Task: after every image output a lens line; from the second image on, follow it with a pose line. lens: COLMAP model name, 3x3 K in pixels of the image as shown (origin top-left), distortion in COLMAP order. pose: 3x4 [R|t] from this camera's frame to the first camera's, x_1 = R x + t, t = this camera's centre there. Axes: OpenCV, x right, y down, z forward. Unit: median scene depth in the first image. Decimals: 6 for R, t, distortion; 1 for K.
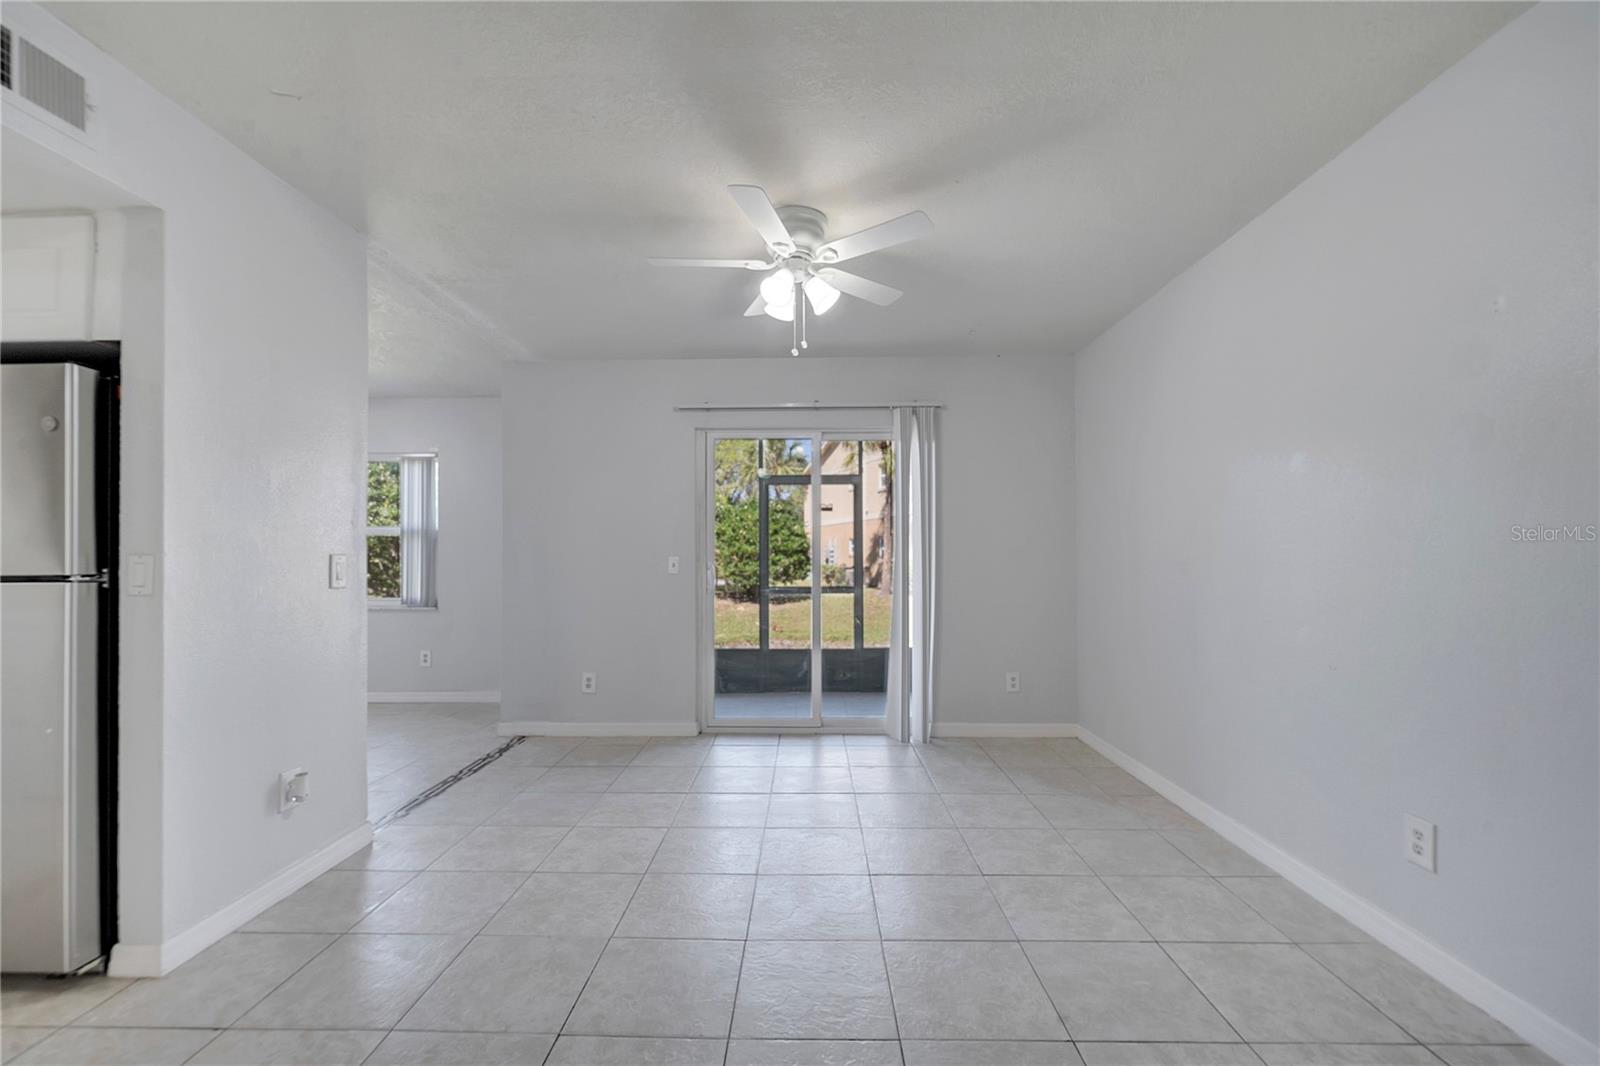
lens RADIAL K [[660.6, 0, 794.1], [0, 660.6, 556.3], [0, 0, 1]] dist [-0.002681, -0.000408]
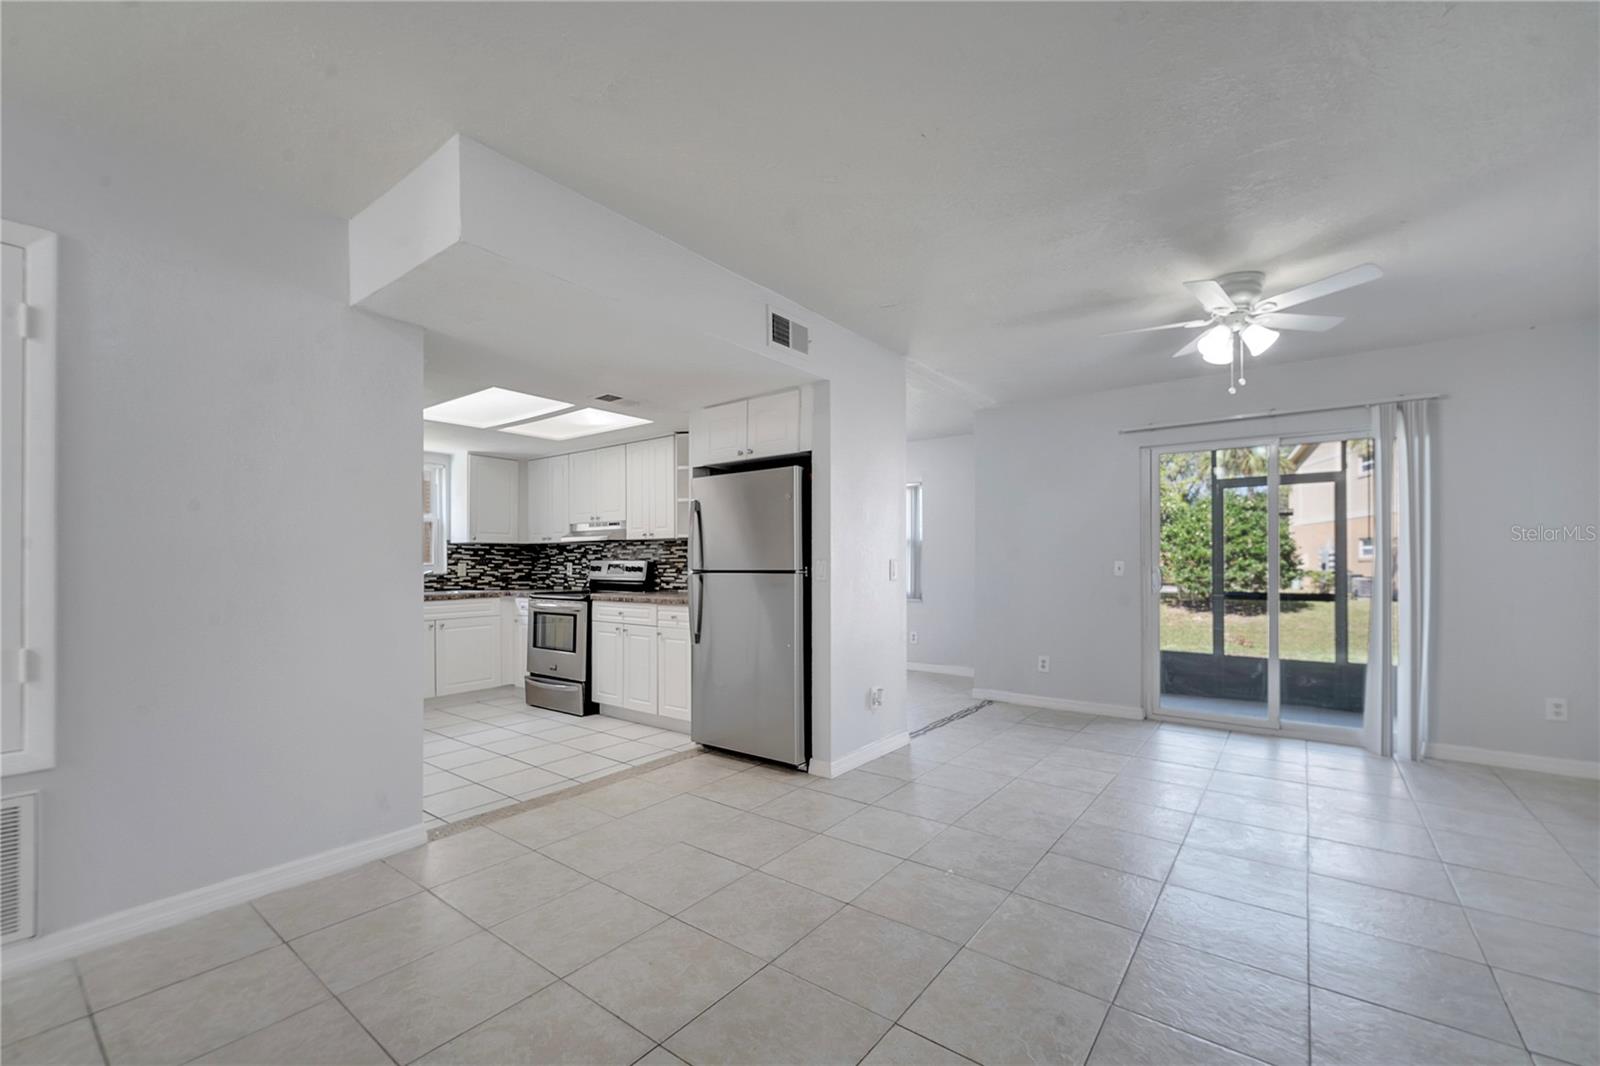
lens RADIAL K [[660.6, 0, 794.1], [0, 660.6, 556.3], [0, 0, 1]] dist [-0.002681, -0.000408]
pose [[0.806290, -0.002754, -0.591514, 0.047957], [-0.000900, 0.999982, -0.005882, -0.000763], [0.591520, 0.005275, 0.806273, -0.308416]]
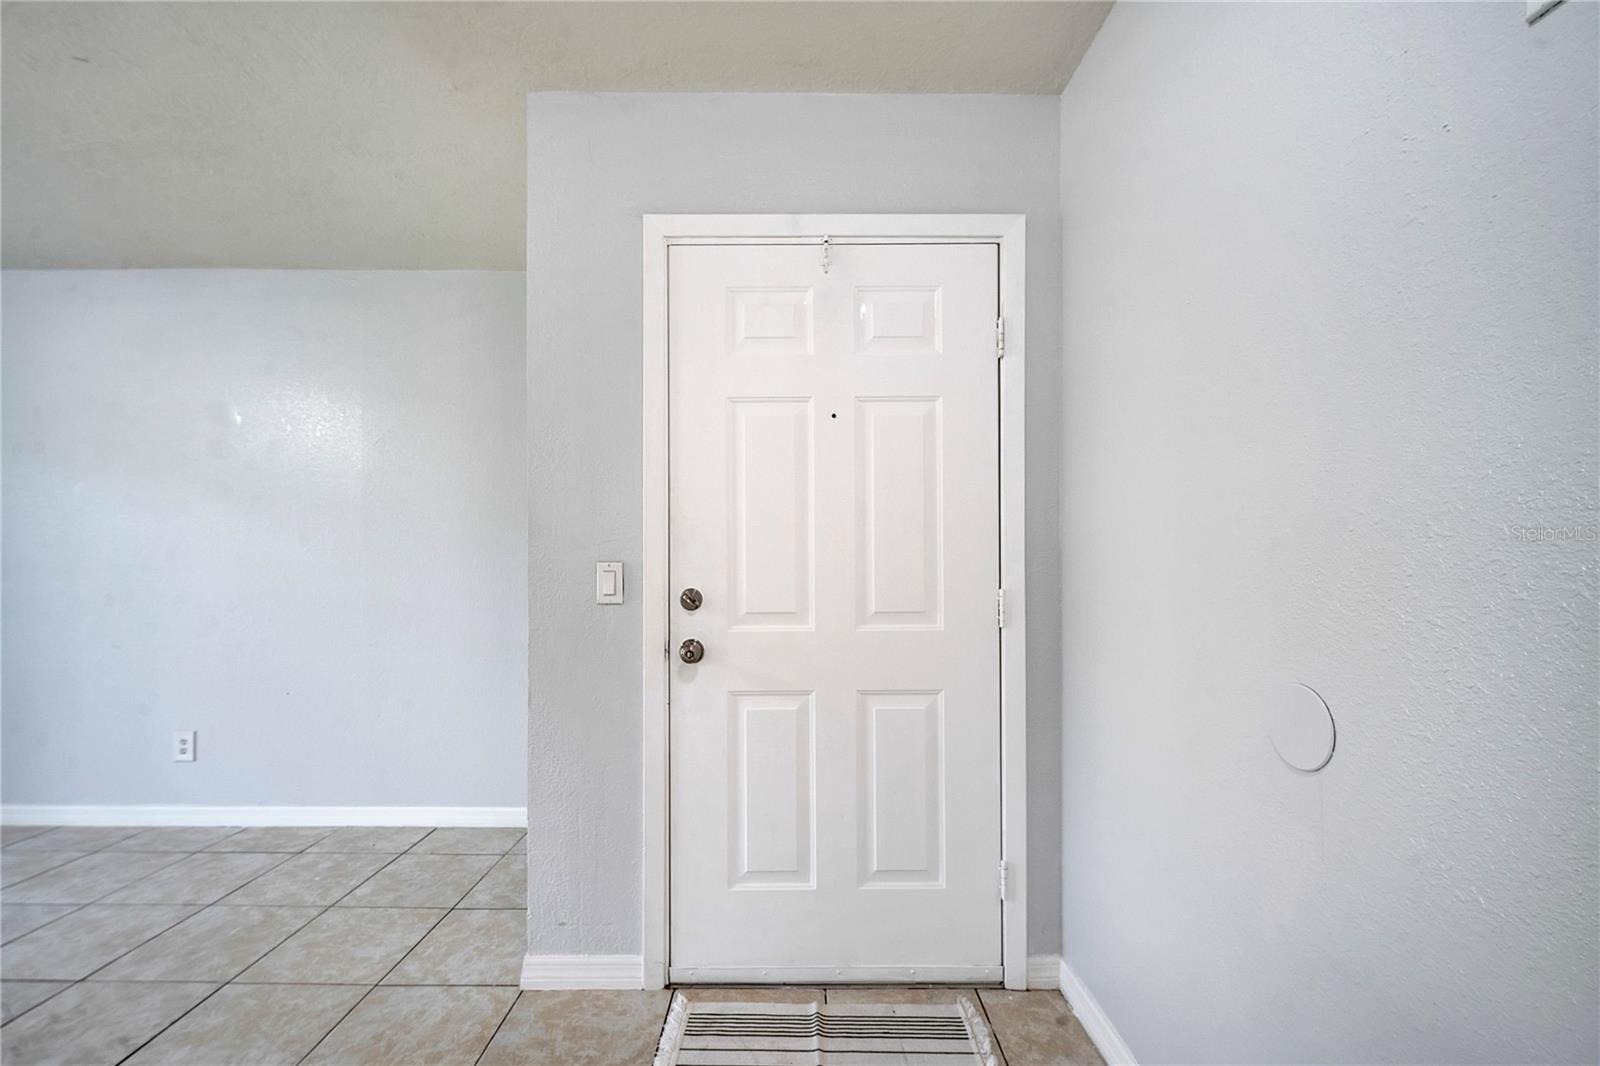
lens RADIAL K [[660.6, 0, 794.1], [0, 660.6, 556.3], [0, 0, 1]] dist [-0.002681, -0.000408]
pose [[-0.022483, 0.014362, 0.999644, -0.331214], [-0.003186, 0.999891, -0.014437, -0.000101], [-0.999742, -0.003509, -0.022435, -0.209572]]
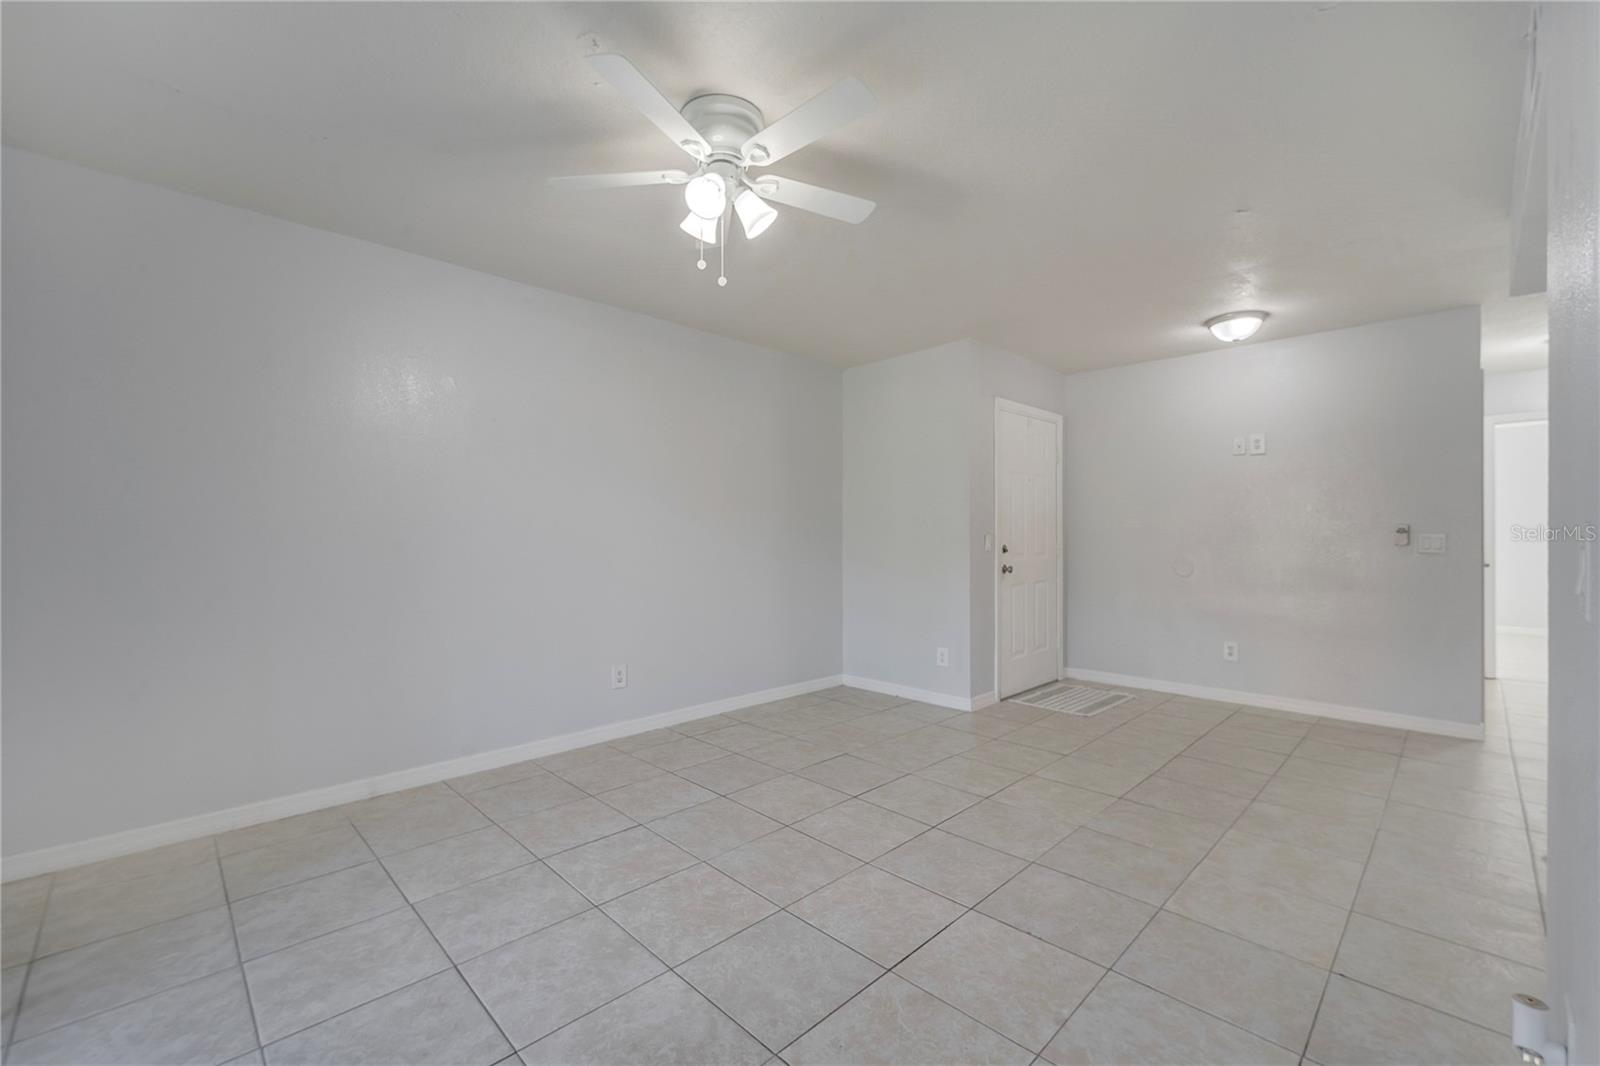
lens RADIAL K [[664.0, 0, 800.0], [0, 664.0, 533.0], [0, 0, 1]] dist [0.014536, -0.000166]
pose [[-0.719824, 0.003408, 0.694148, -0.440460], [-0.000713, 0.999984, -0.005650, 0.001479], [-0.694156, -0.004562, -0.719810, 1.051851]]
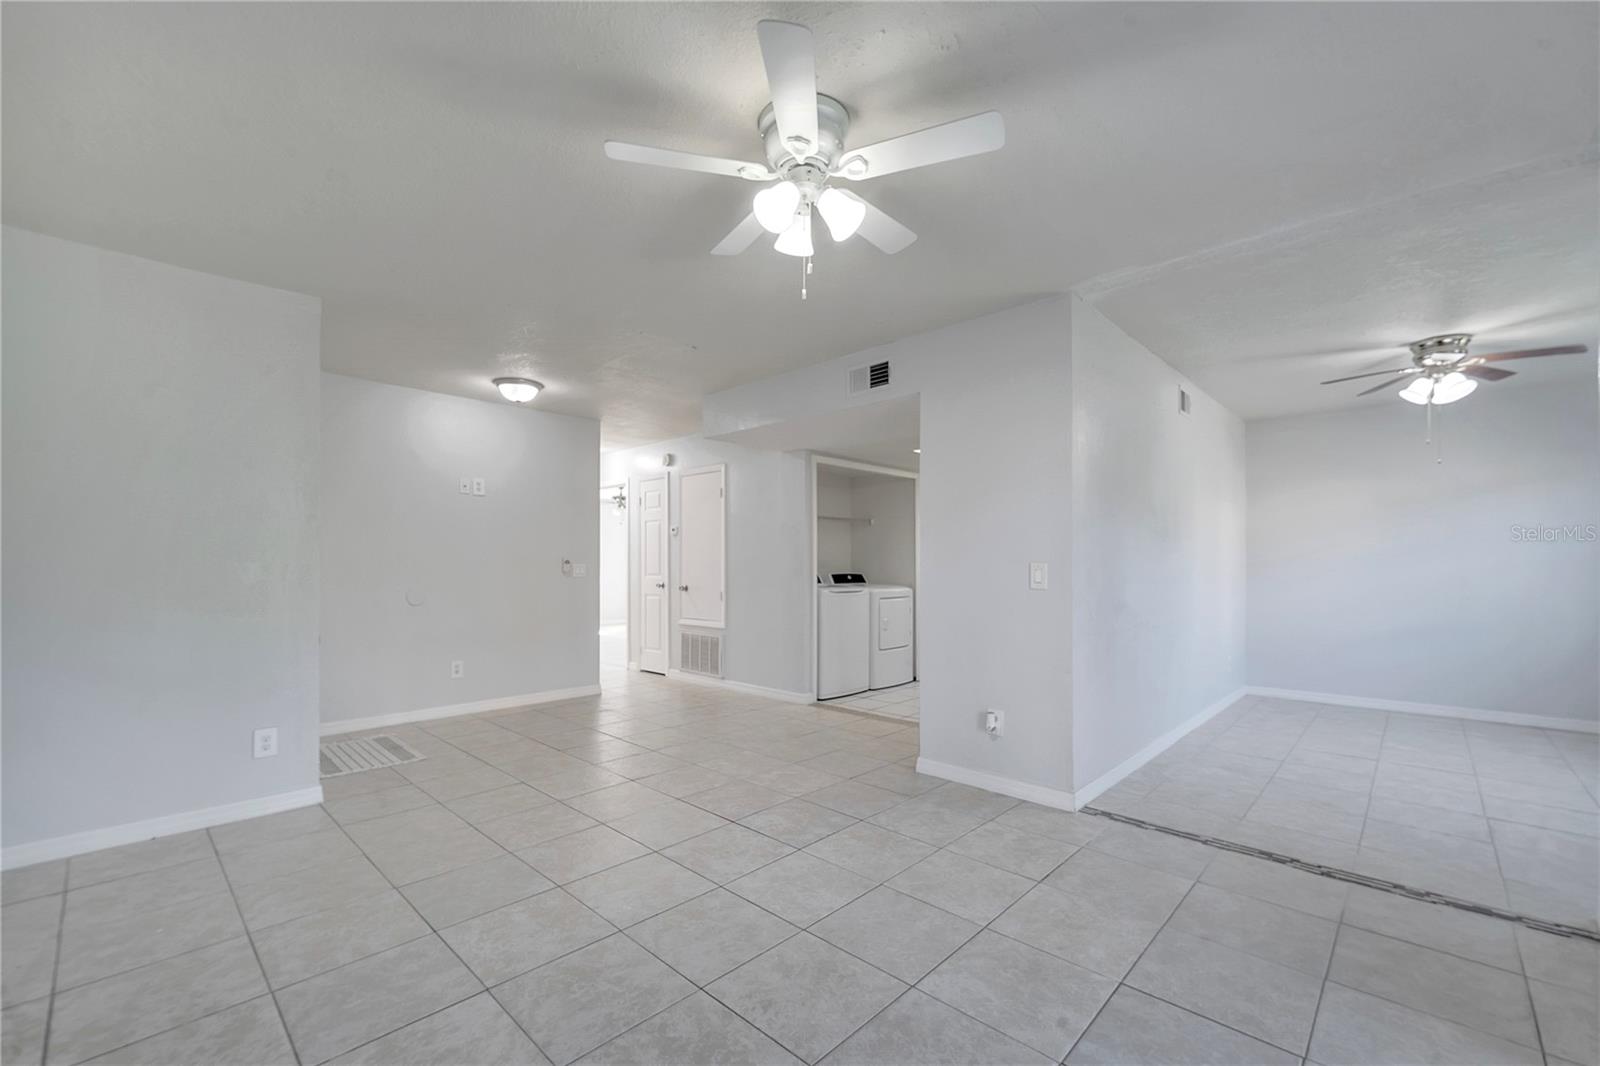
lens RADIAL K [[660.6, 0, 794.1], [0, 660.6, 556.3], [0, 0, 1]] dist [-0.002681, -0.000408]
pose [[-0.677062, -0.009485, -0.735865, 0.391717], [0.002152, 0.999887, -0.014868, 0.002176], [0.735923, -0.011650, -0.676965, 1.037440]]
